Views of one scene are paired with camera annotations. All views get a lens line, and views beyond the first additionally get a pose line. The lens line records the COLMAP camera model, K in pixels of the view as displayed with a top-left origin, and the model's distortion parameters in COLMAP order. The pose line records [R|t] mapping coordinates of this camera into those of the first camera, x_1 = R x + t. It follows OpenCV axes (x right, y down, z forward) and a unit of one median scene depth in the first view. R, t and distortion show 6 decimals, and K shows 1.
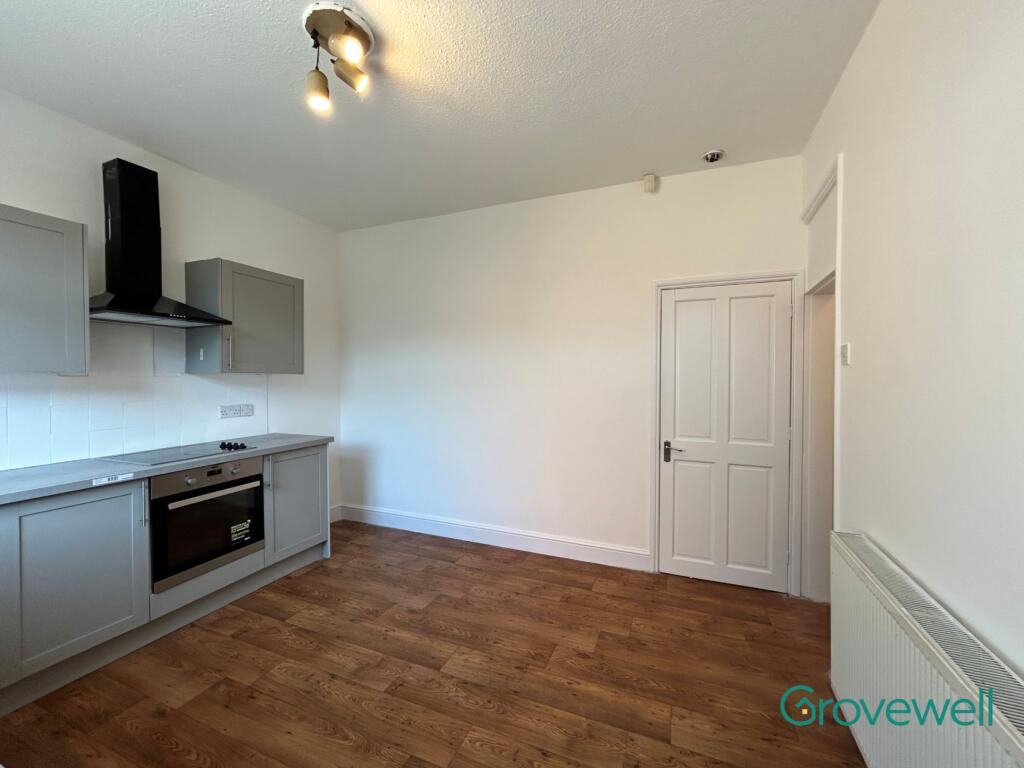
lens RADIAL K [[412.9, 0, 508.9], [0, 412.9, 382.1], [0, 0, 1]] dist [-0.002755, 0.000909]
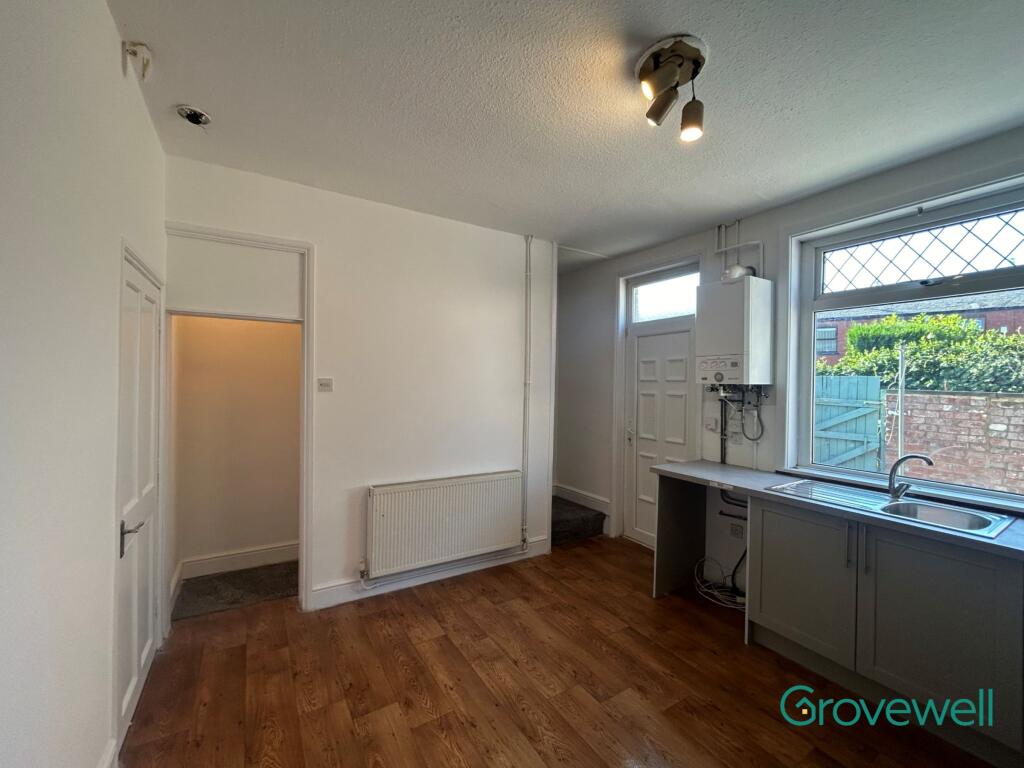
lens RADIAL K [[412.9, 0, 517.6], [0, 412.9, 400.2], [0, 0, 1]] dist [-0.002755, 0.000909]
pose [[-0.821974, -0.031579, 0.568649, -0.808329], [-0.011149, 0.999162, 0.039371, -0.062791], [-0.569416, 0.026022, -0.821637, 1.457809]]
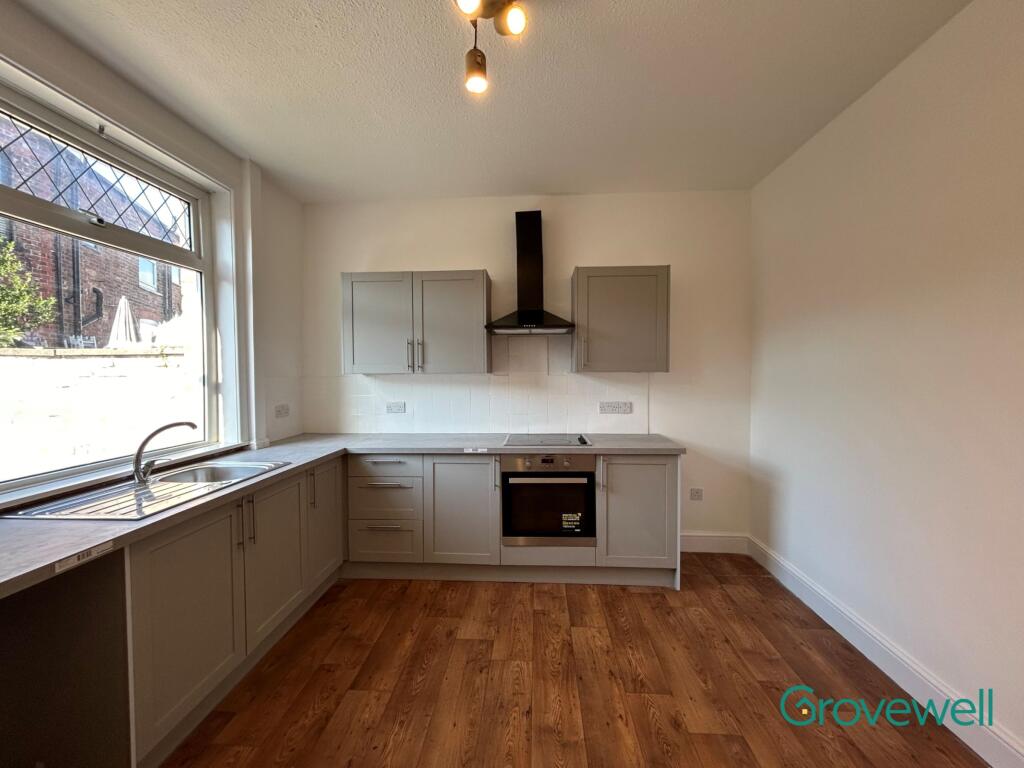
lens RADIAL K [[412.9, 0, 510.9], [0, 412.9, 382.2], [0, 0, 1]] dist [-0.002755, 0.000909]
pose [[0.324022, 0.018697, -0.945865, 0.297246], [-0.003590, 0.999822, 0.018534, -0.015672], [0.946043, -0.002610, 0.324032, 0.503953]]
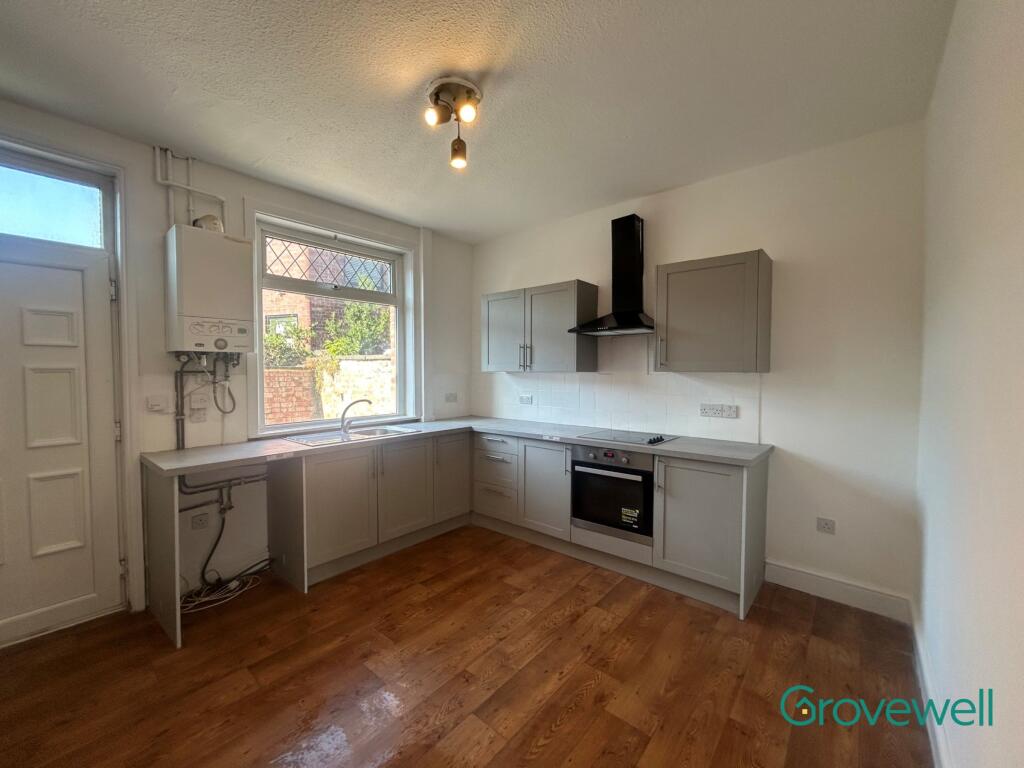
lens RADIAL K [[412.9, 0, 511.9], [0, 412.9, 380.8], [0, 0, 1]] dist [-0.002755, 0.000909]
pose [[-0.300597, 0.023234, -0.953468, 0.478344], [-0.010813, 0.999556, 0.027766, -0.025287], [0.953690, 0.018657, -0.300212, 1.015828]]
